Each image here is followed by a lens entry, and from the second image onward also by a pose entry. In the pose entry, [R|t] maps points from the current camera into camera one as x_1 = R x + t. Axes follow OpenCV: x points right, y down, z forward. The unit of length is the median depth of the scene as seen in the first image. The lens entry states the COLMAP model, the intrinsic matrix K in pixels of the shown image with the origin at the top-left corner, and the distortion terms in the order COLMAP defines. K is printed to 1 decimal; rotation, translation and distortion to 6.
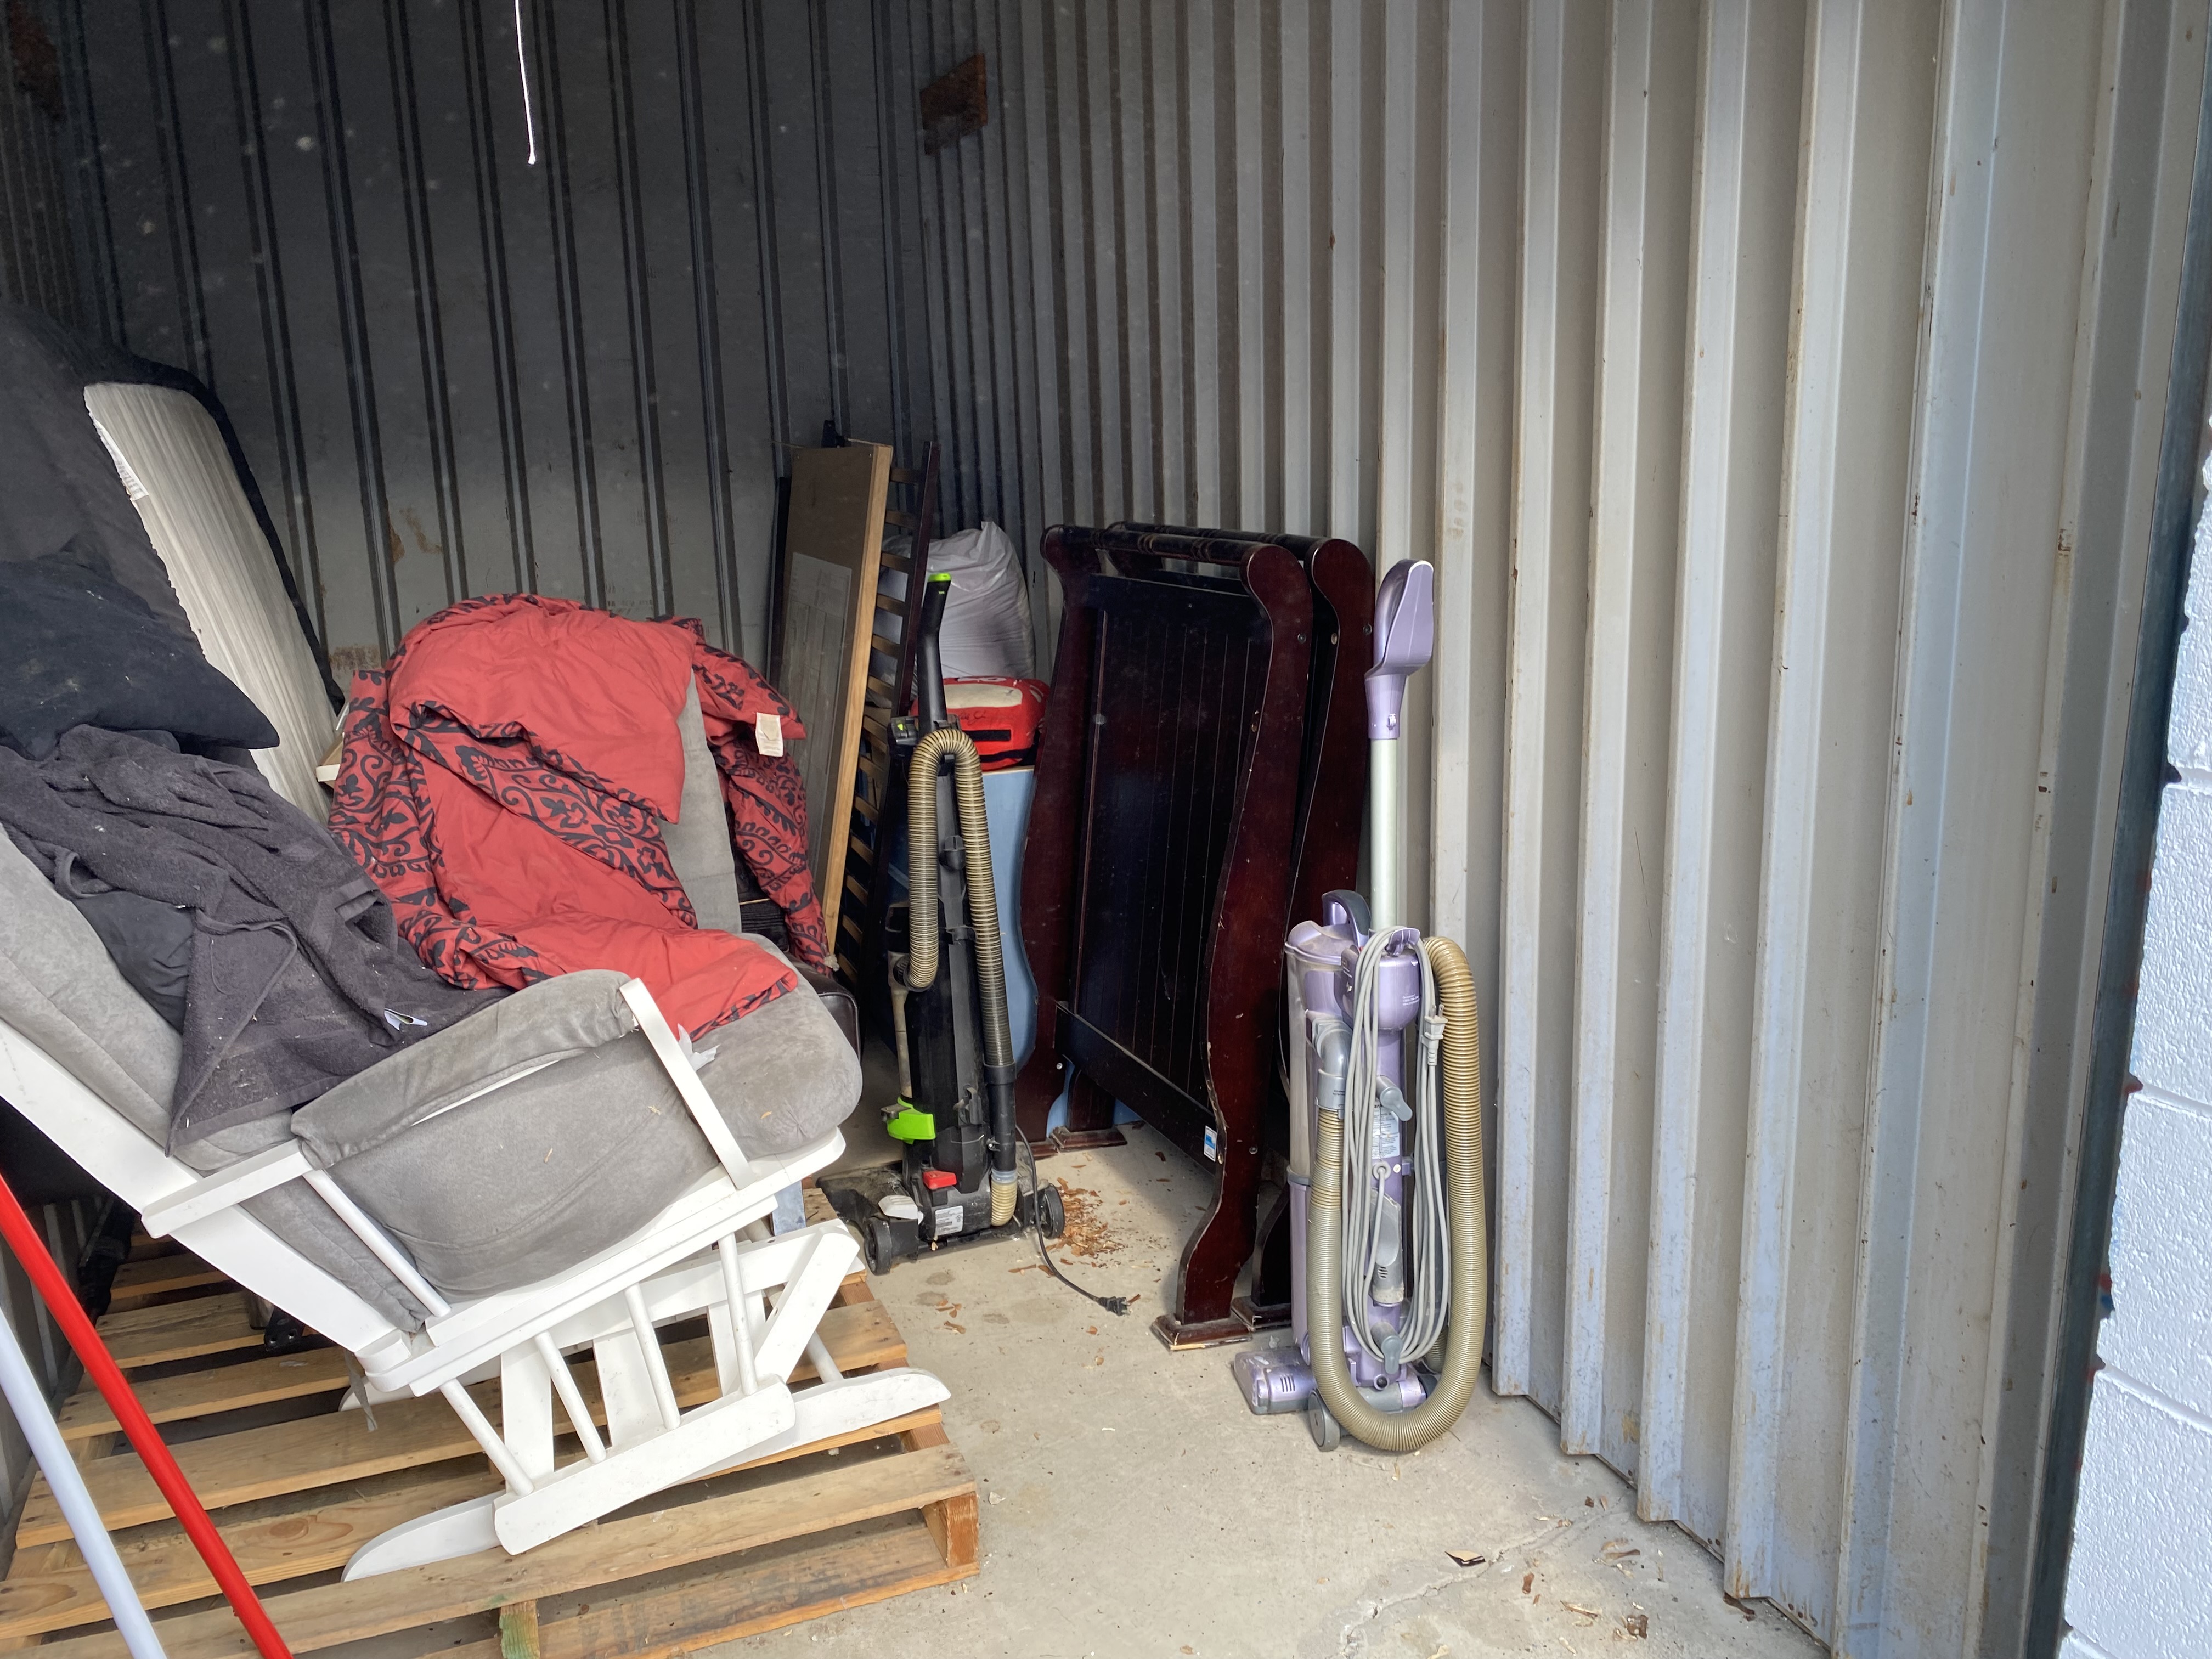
lens RADIAL K [[1689.4, 0, 1124.8], [0, 1689.4, 833.5], [0, 0, 1]] dist [0.040893, -0.056884]
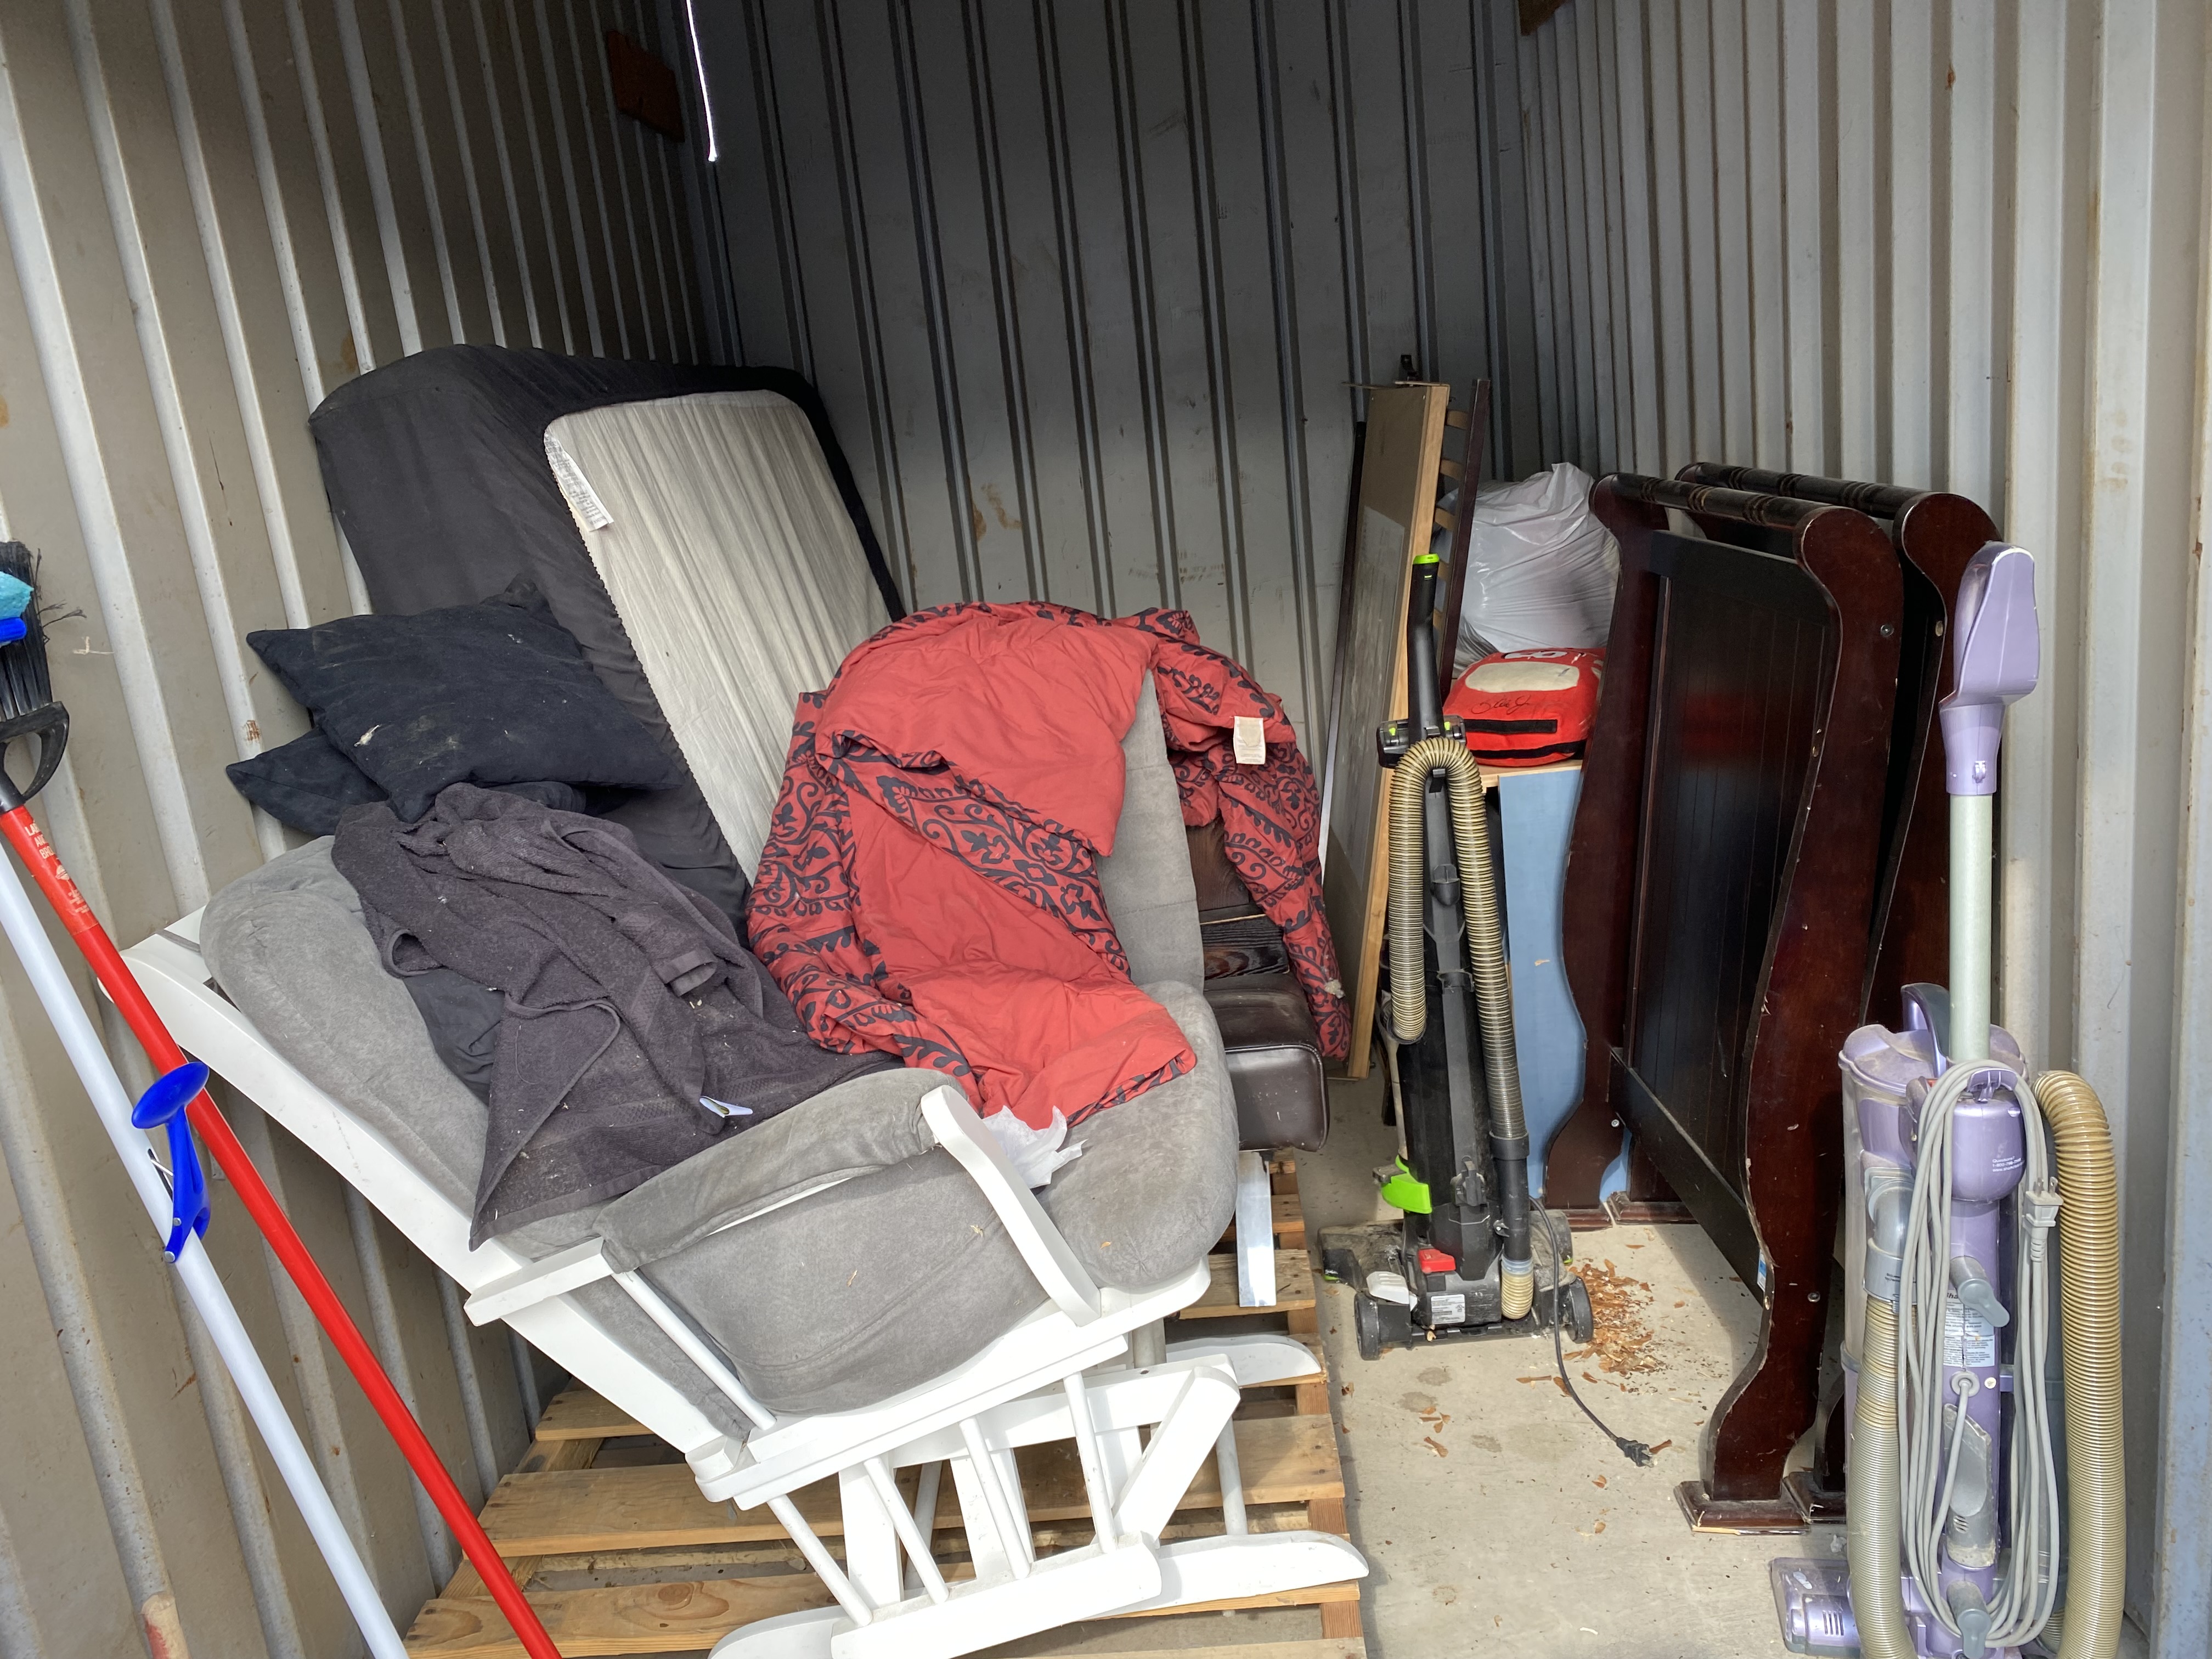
lens RADIAL K [[1689.4, 0, 1127.0], [0, 1689.4, 815.4], [0, 0, 1]] dist [0.040893, -0.056884]
pose [[0.911724, 0.023986, -0.410102, 0.114622], [-0.005571, 0.998924, 0.046039, -0.071775], [0.410765, -0.039690, 0.910877, 0.198338]]
